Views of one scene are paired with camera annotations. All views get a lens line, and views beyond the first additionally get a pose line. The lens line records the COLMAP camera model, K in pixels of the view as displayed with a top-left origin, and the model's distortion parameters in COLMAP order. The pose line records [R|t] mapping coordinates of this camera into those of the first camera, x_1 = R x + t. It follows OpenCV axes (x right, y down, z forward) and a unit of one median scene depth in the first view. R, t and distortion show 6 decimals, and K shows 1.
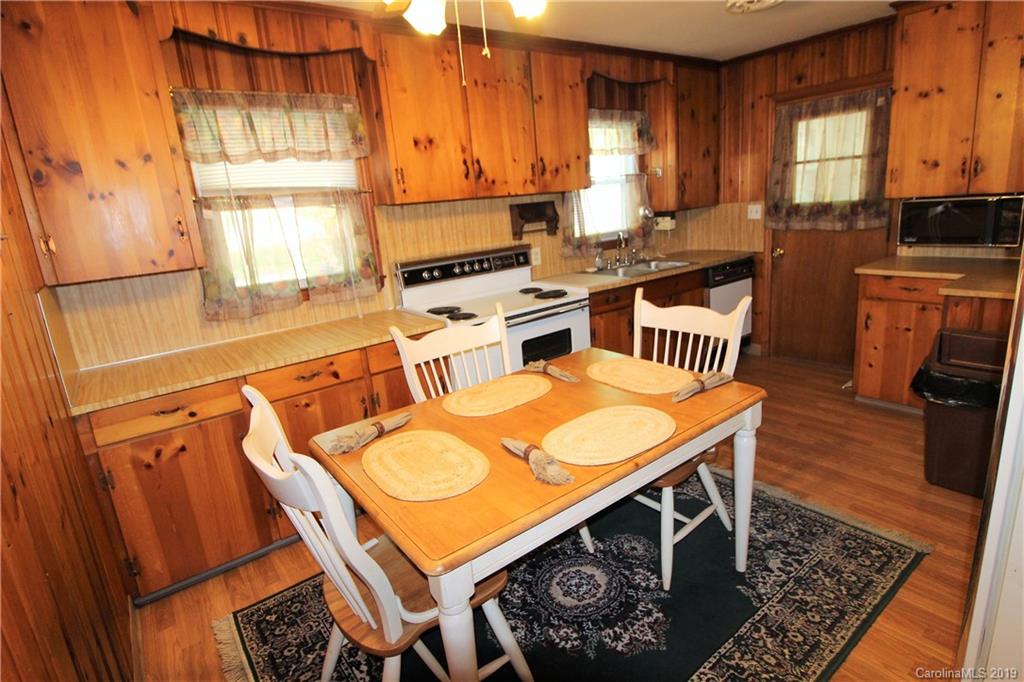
lens RADIAL K [[529.0, 0, 515.3], [0, 529.0, 335.1], [0, 0, 1]] dist [-0.023641, -0.001471]
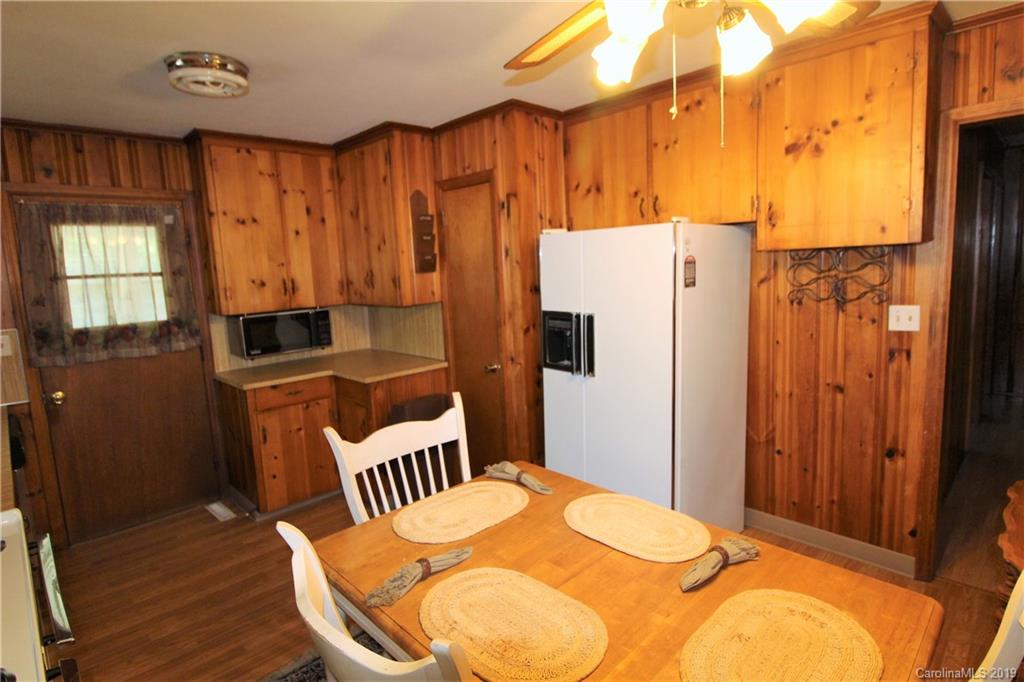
lens RADIAL K [[529.0, 0, 515.3], [0, 529.0, 335.1], [0, 0, 1]] dist [-0.023641, -0.001471]
pose [[-0.138518, -0.030001, 0.989905, -0.364872], [0.298991, 0.951635, 0.070680, -0.133153], [-0.944149, 0.305764, -0.122849, 0.620589]]
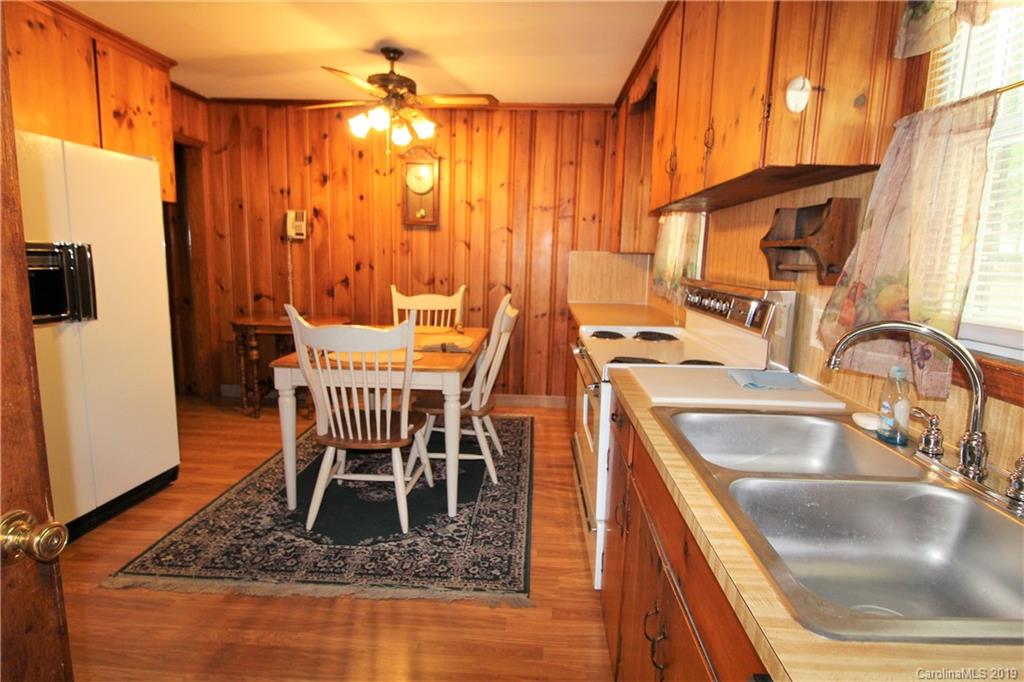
lens RADIAL K [[529.0, 0, 515.3], [0, 529.0, 335.1], [0, 0, 1]] dist [-0.023641, -0.001471]
pose [[-0.636383, 0.181957, -0.749606, 0.607170], [-0.165315, 0.917030, 0.362942, -0.302995], [0.753451, 0.354892, -0.553502, 1.236981]]
